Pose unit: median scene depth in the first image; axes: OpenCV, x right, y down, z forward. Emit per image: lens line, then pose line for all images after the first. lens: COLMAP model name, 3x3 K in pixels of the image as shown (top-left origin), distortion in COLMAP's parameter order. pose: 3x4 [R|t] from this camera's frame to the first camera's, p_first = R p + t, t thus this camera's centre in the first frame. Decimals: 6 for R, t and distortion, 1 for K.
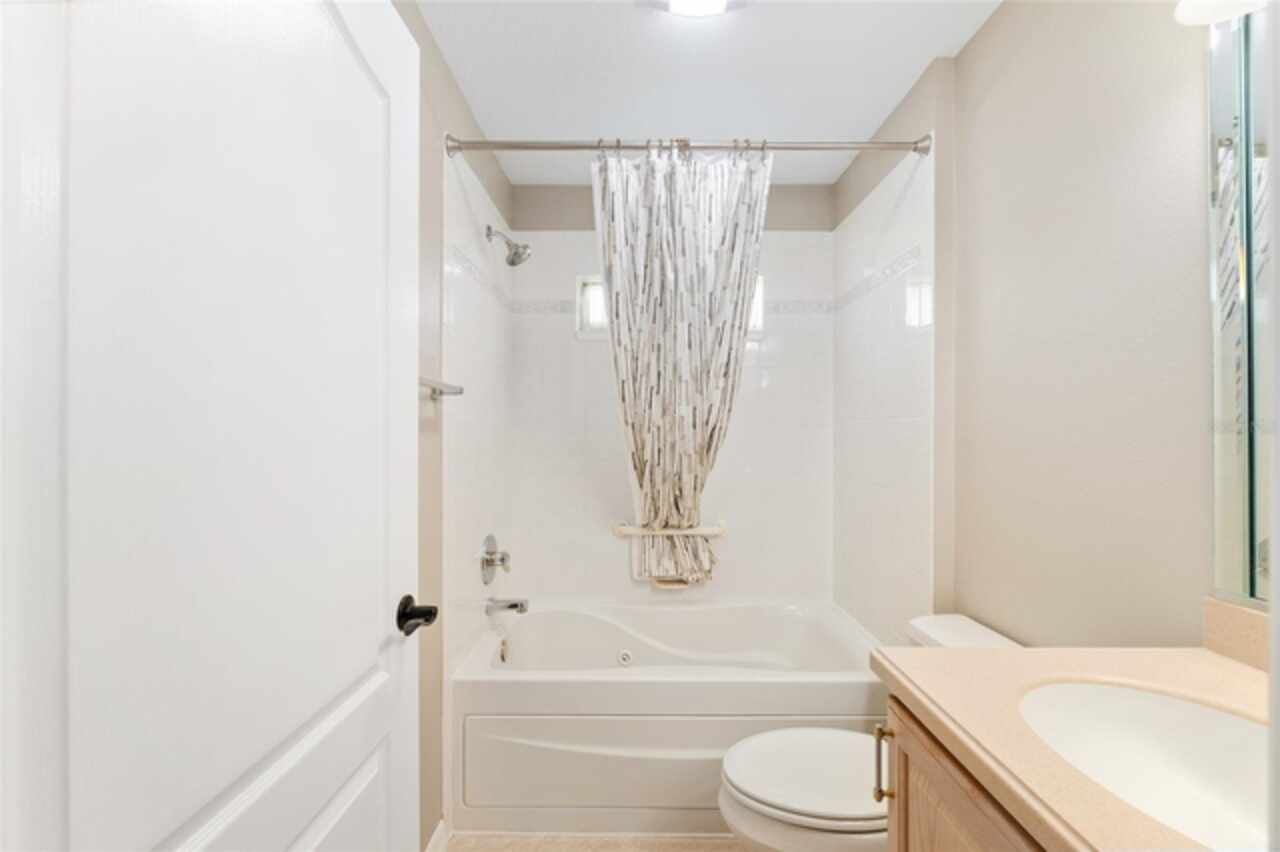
lens RADIAL K [[530.5, 0, 632.9], [0, 530.5, 428.9], [0, 0, 1]] dist [0.001032, 0.000465]
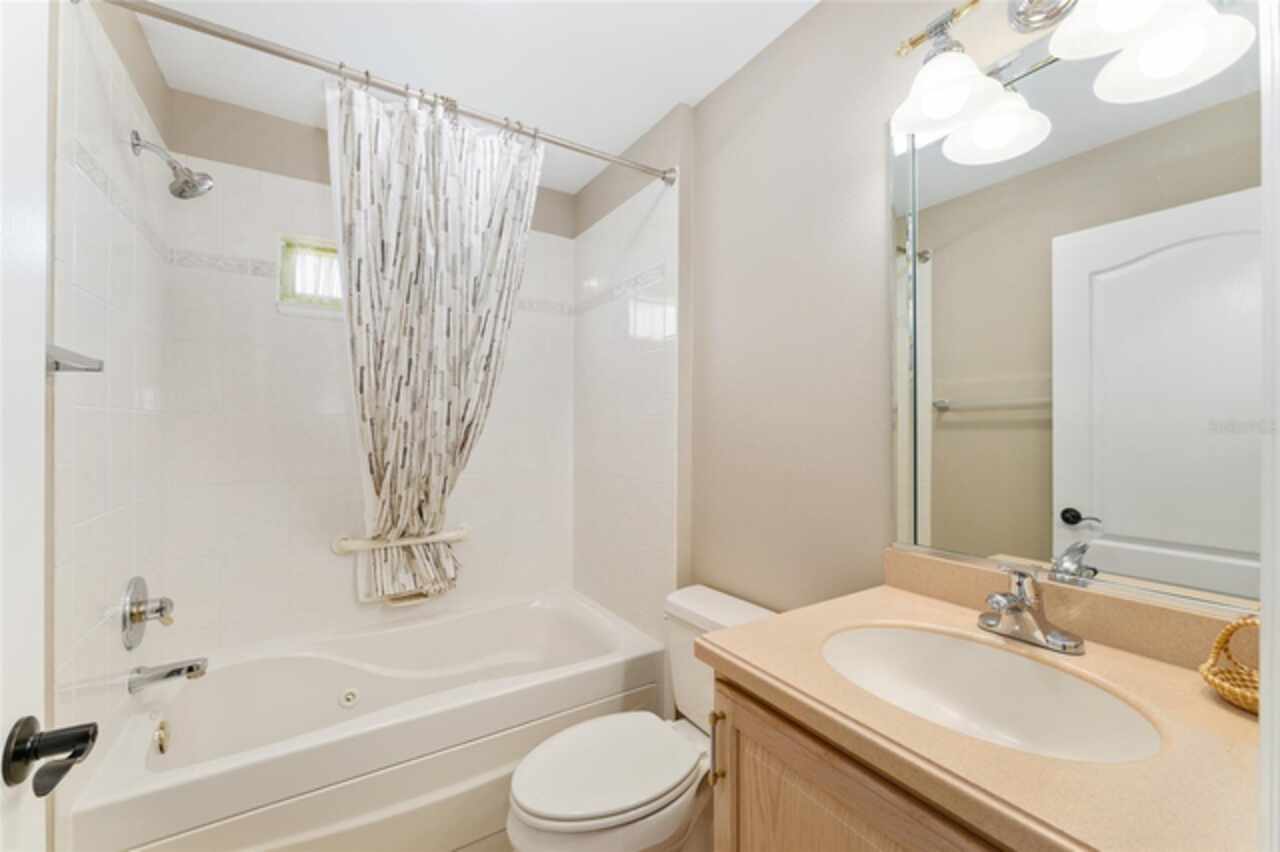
lens RADIAL K [[513.9, 0, 641.0], [0, 513.9, 426.1], [0, 0, 1]] dist [0.002225, 0.000091]
pose [[0.848364, 0.002268, 0.529409, -0.077365], [-0.002646, 0.999996, -0.000043, 0.000099], [-0.529407, -0.001364, 0.848367, 0.089928]]
